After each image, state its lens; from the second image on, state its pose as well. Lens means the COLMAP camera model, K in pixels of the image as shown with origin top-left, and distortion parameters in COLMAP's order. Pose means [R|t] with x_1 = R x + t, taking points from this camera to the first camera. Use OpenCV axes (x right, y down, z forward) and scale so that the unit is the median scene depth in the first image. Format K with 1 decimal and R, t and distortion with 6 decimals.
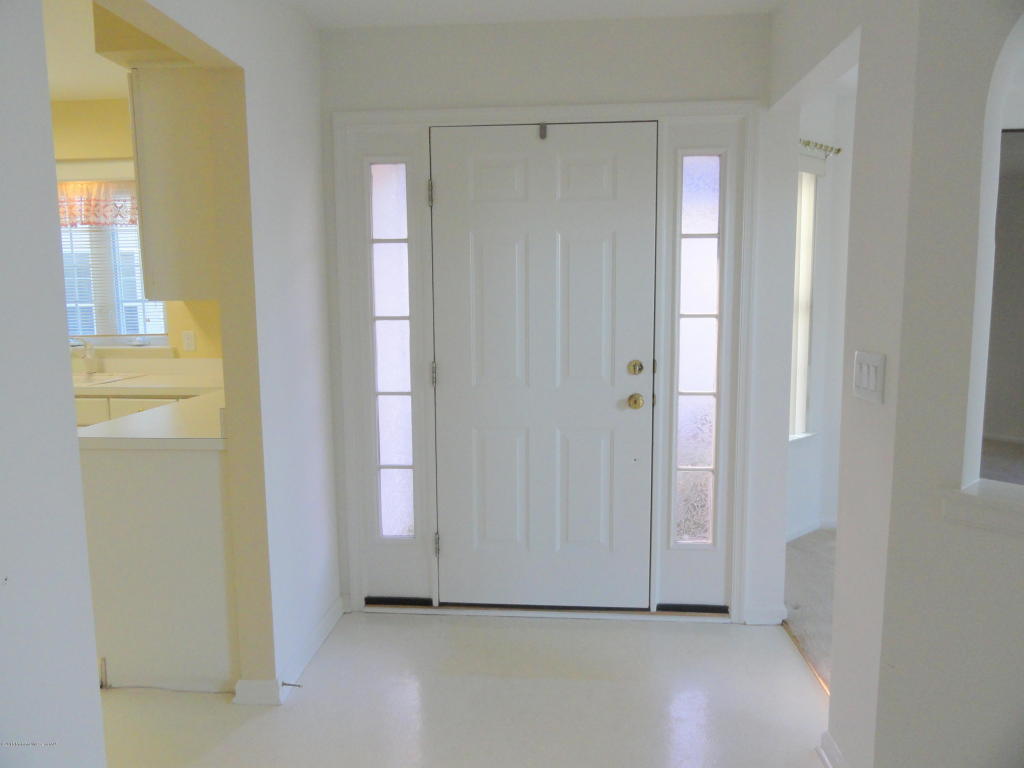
lens RADIAL K [[724.0, 0, 512.2], [0, 724.0, 383.3], [0, 0, 1]] dist [0.005949, 0.001363]
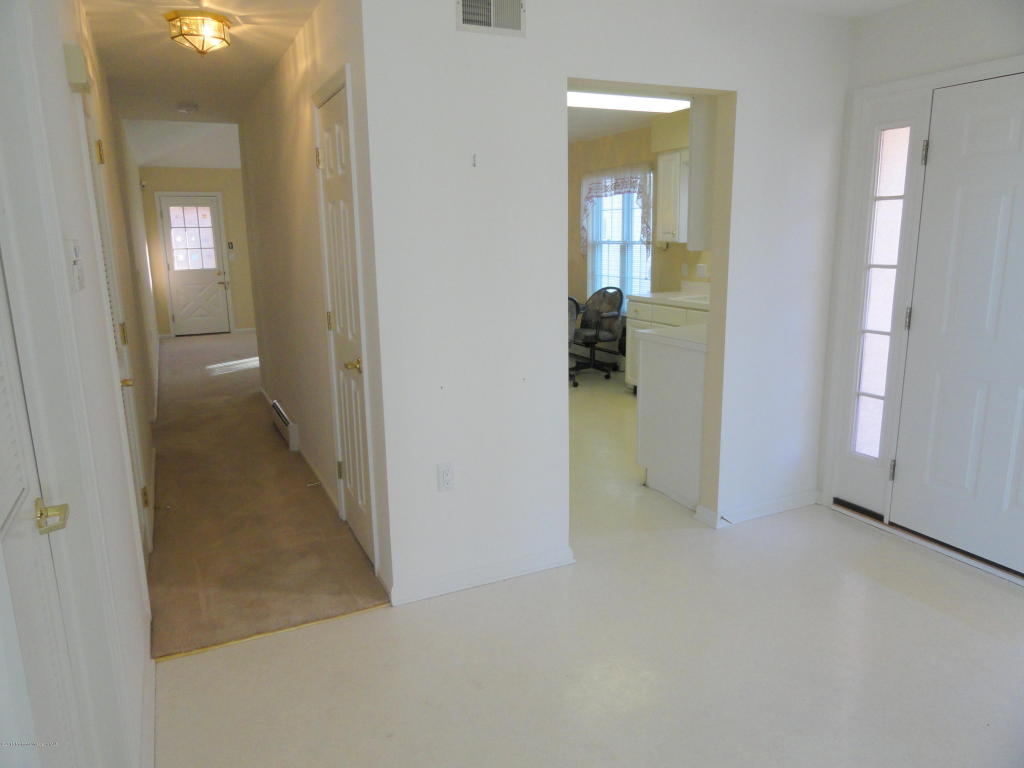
lens RADIAL K [[724.0, 0, 519.0], [0, 724.0, 383.1], [0, 0, 1]] dist [0.005949, 0.001363]
pose [[0.502053, 0.174809, -0.846985, 0.546862], [-0.092967, 0.984593, 0.148103, -0.024770], [0.859825, 0.004386, 0.510570, -0.078751]]
